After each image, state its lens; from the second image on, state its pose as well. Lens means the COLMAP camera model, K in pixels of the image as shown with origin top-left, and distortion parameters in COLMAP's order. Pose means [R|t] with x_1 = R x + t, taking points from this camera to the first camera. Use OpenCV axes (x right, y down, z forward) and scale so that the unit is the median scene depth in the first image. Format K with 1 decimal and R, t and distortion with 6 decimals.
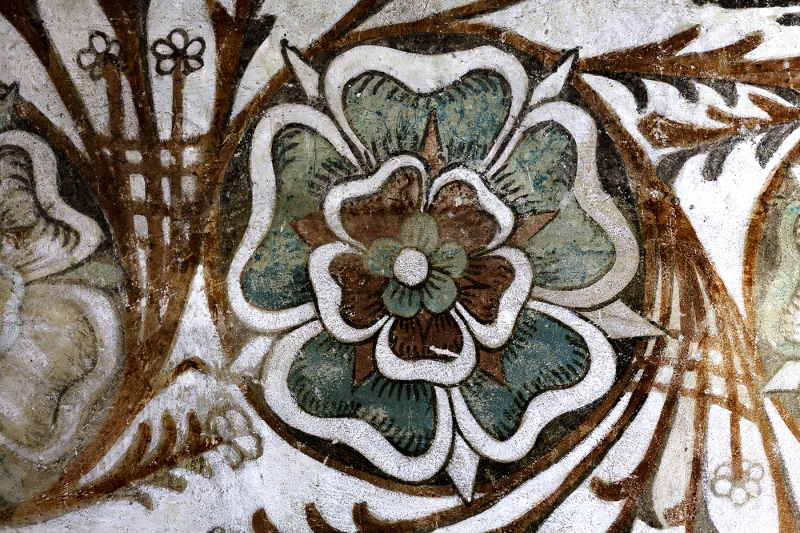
lens RADIAL K [[1143.2, 0, 392.2], [0, 1143.2, 265.3], [0, 0, 1]] dist [0.006666, 0.000000]
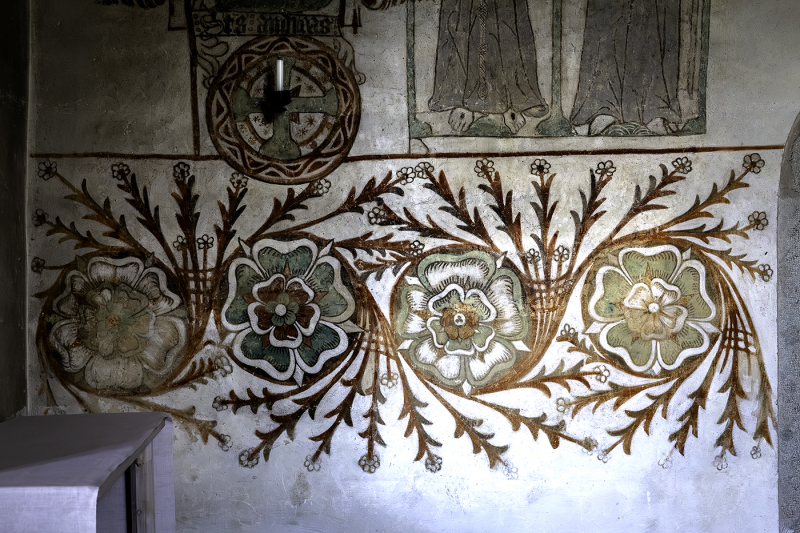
lens RADIAL K [[1143.2, 0, 407.2], [0, 1143.2, 270.1], [0, 0, 1]] dist [0.006666, 0.000000]
pose [[0.999946, -0.009930, -0.002964, 0.367364], [0.009739, 0.998231, -0.058659, 0.078517], [0.003541, 0.058627, 0.998274, -2.080333]]
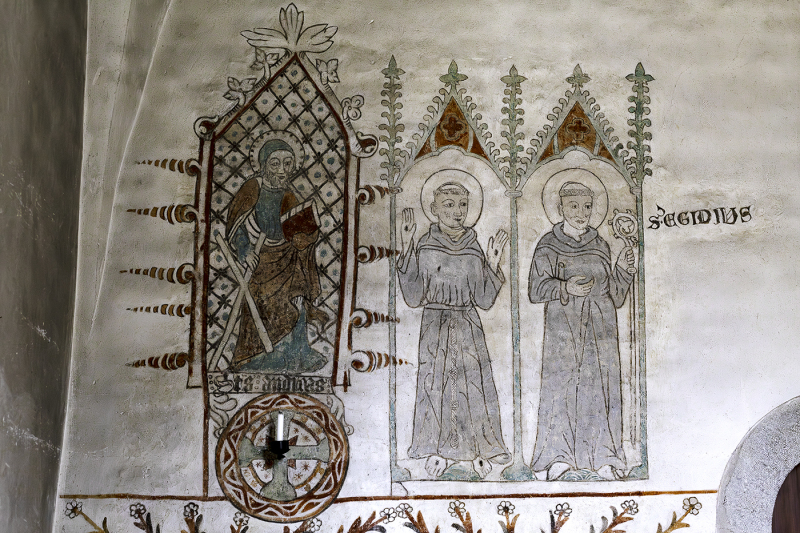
lens RADIAL K [[1143.2, 0, 400.6], [0, 1143.2, 264.6], [0, 0, 1]] dist [0.006666, 0.000000]
pose [[0.999911, -0.009507, -0.009407, 0.438234], [0.005833, 0.942924, -0.332957, 0.086339], [0.012035, 0.332873, 0.942895, -2.593145]]
